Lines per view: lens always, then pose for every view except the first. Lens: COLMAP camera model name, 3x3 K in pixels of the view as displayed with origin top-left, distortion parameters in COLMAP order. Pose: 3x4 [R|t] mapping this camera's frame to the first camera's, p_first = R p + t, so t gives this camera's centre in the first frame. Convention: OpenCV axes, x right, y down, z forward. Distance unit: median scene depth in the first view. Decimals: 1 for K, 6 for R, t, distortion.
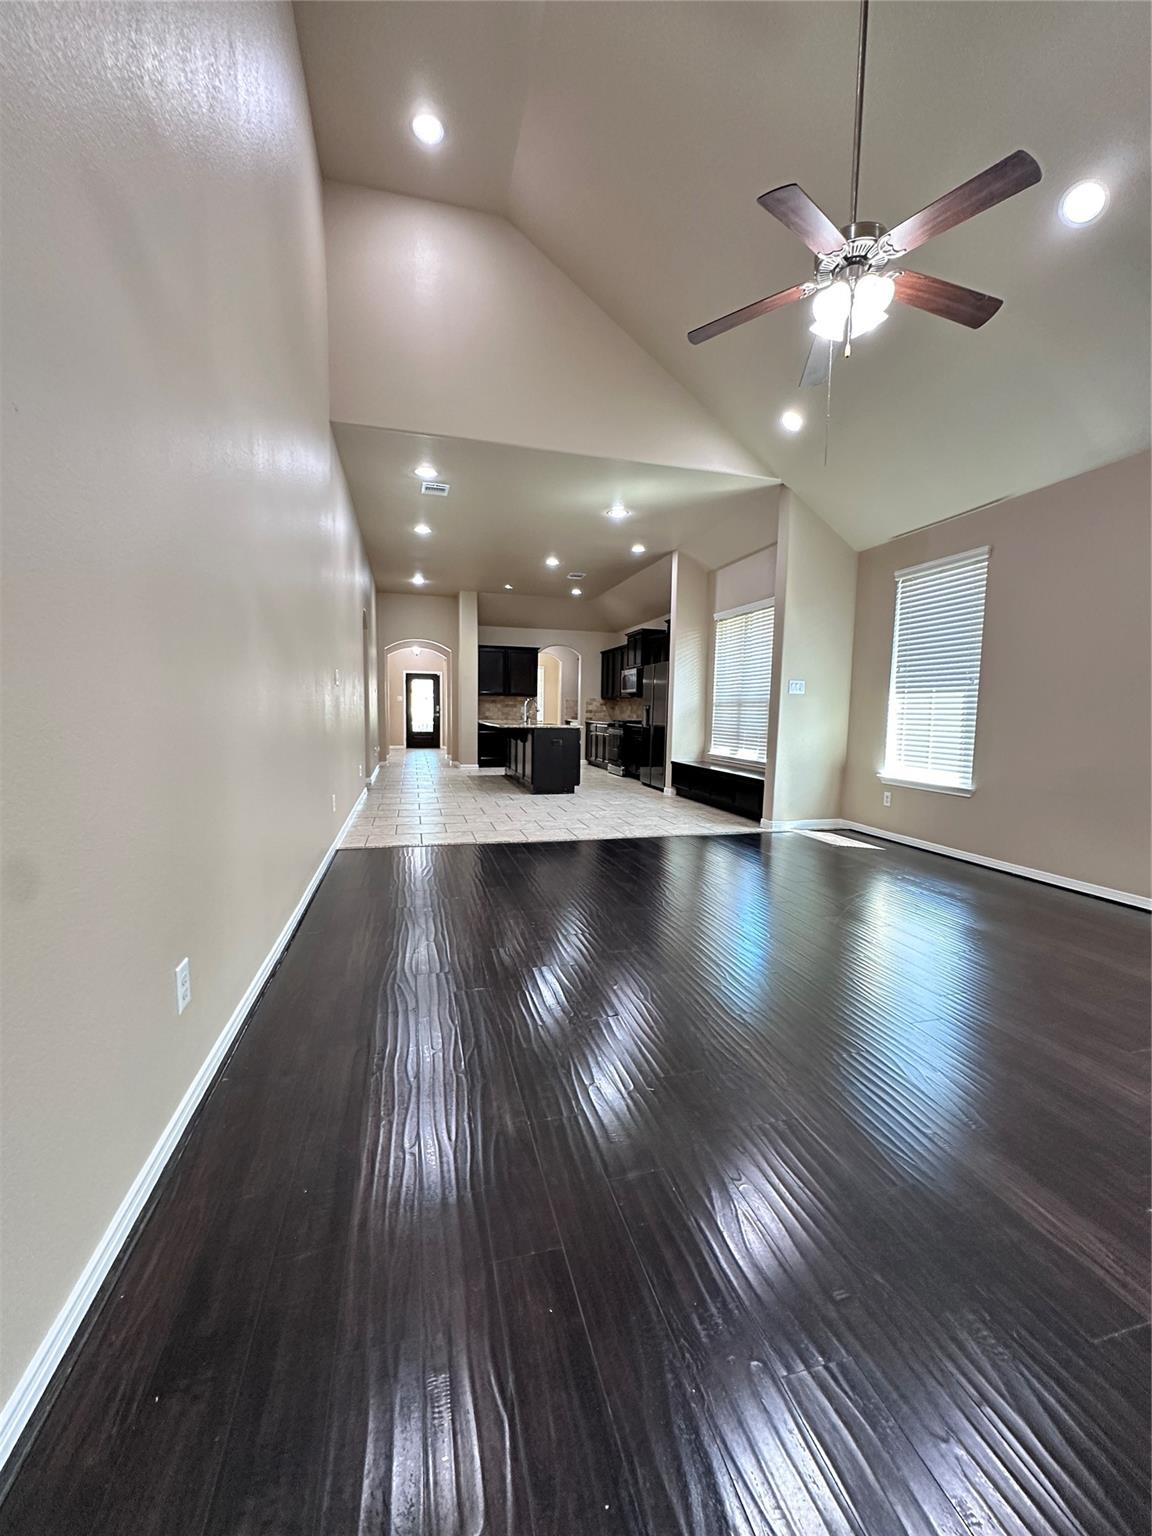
lens RADIAL K [[614.6, 0, 578.8], [0, 614.6, 765.7], [0, 0, 1]] dist [-0.000368, 0.002084]
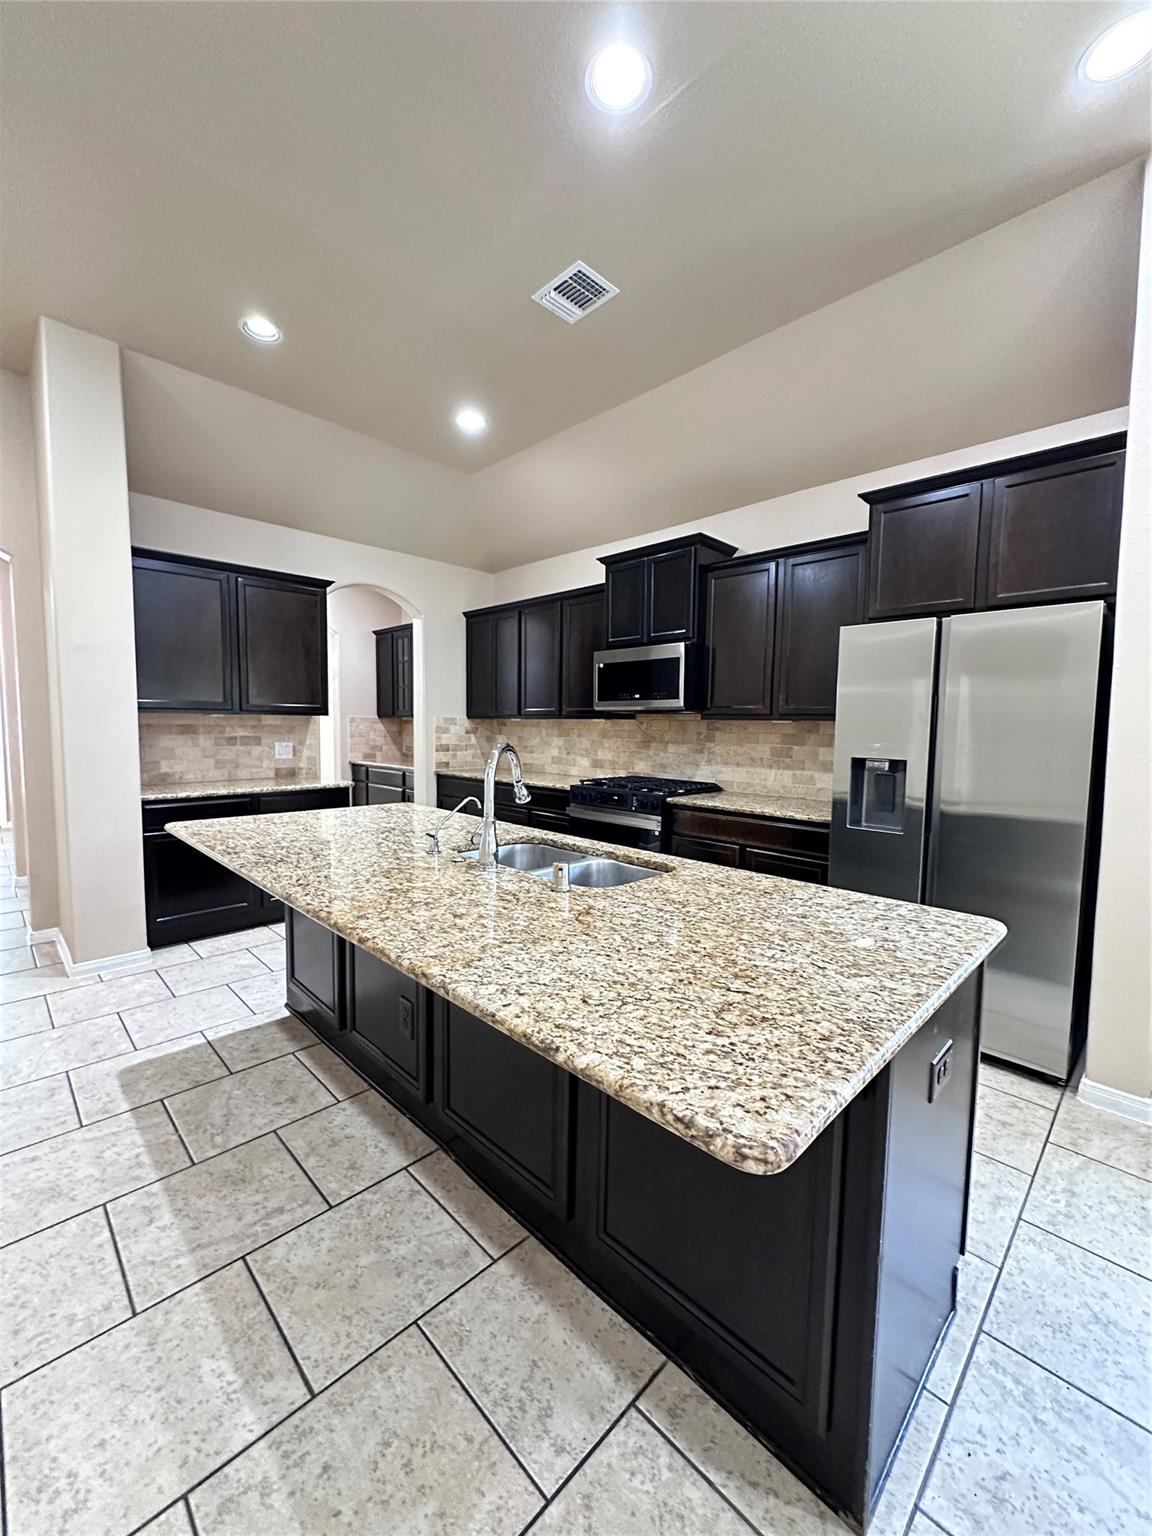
lens RADIAL K [[614.6, 0, 567.4], [0, 614.6, 769.7], [0, 0, 1]] dist [-0.000368, 0.002084]
pose [[0.863241, -0.049395, 0.502370, -0.130475], [0.057676, 0.998335, -0.000947, -0.071598], [-0.501487, 0.029792, 0.864652, 0.618337]]
